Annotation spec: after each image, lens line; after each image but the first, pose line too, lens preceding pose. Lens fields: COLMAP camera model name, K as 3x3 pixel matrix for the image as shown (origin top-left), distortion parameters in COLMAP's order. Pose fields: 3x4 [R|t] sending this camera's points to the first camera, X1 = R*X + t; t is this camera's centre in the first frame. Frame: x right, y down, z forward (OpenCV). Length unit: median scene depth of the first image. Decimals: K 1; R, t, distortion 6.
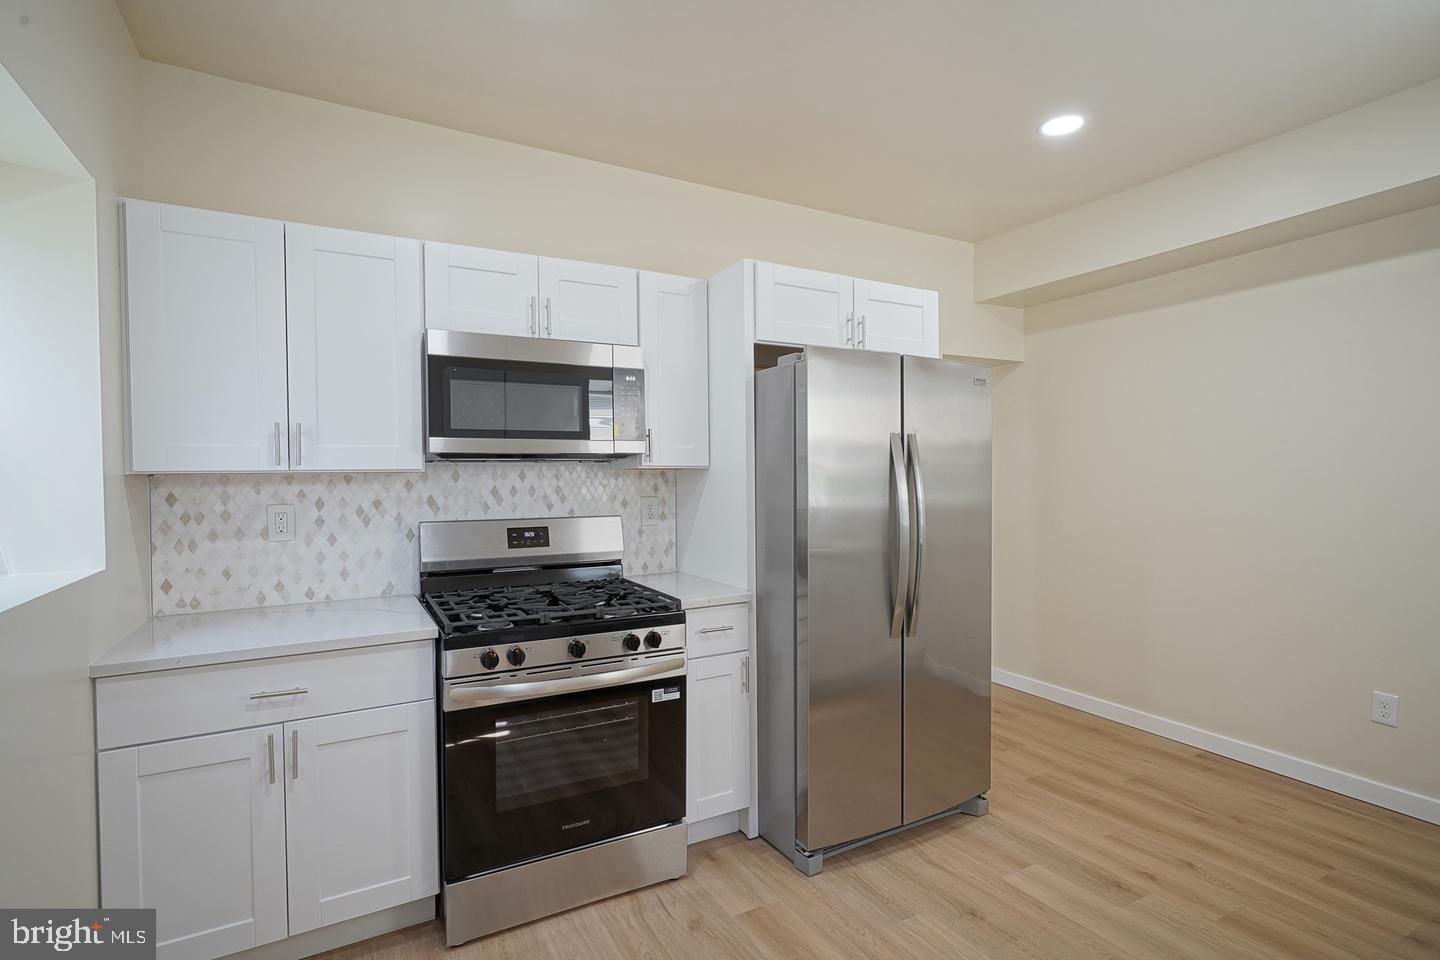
lens RADIAL K [[713.1, 0, 710.0], [0, 713.1, 483.0], [0, 0, 1]] dist [-0.008481, 0.005097]
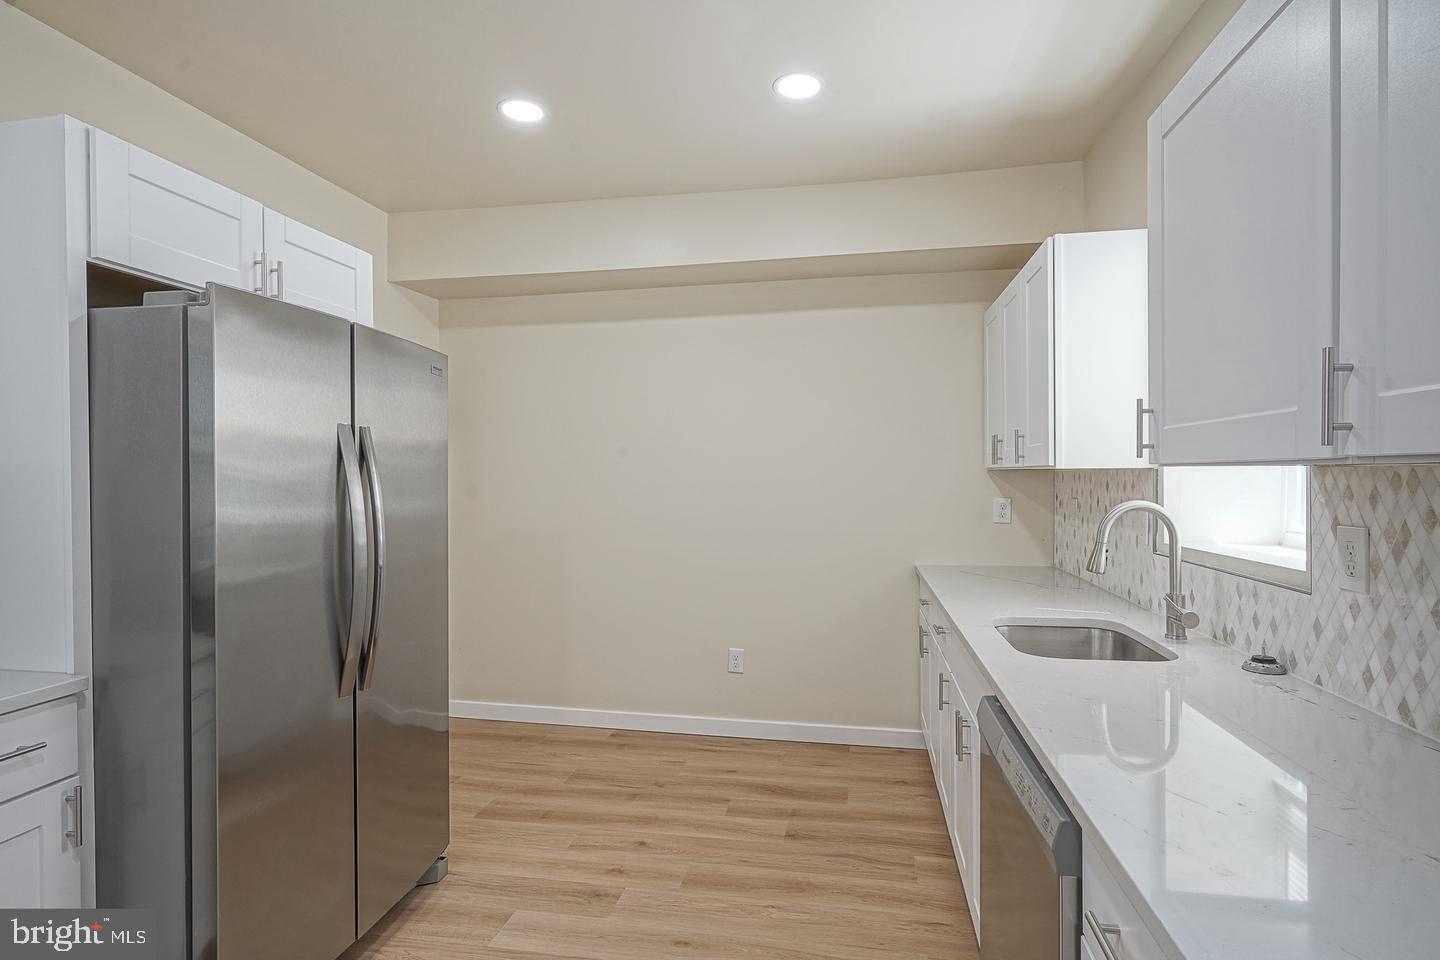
lens RADIAL K [[713.1, 0, 738.3], [0, 713.1, 477.2], [0, 0, 1]] dist [-0.008481, 0.005097]
pose [[0.611346, 0.005023, 0.791347, -0.079912], [0.006825, 0.999909, -0.011619, -0.001619], [-0.791334, 0.012504, 0.611257, 0.201165]]
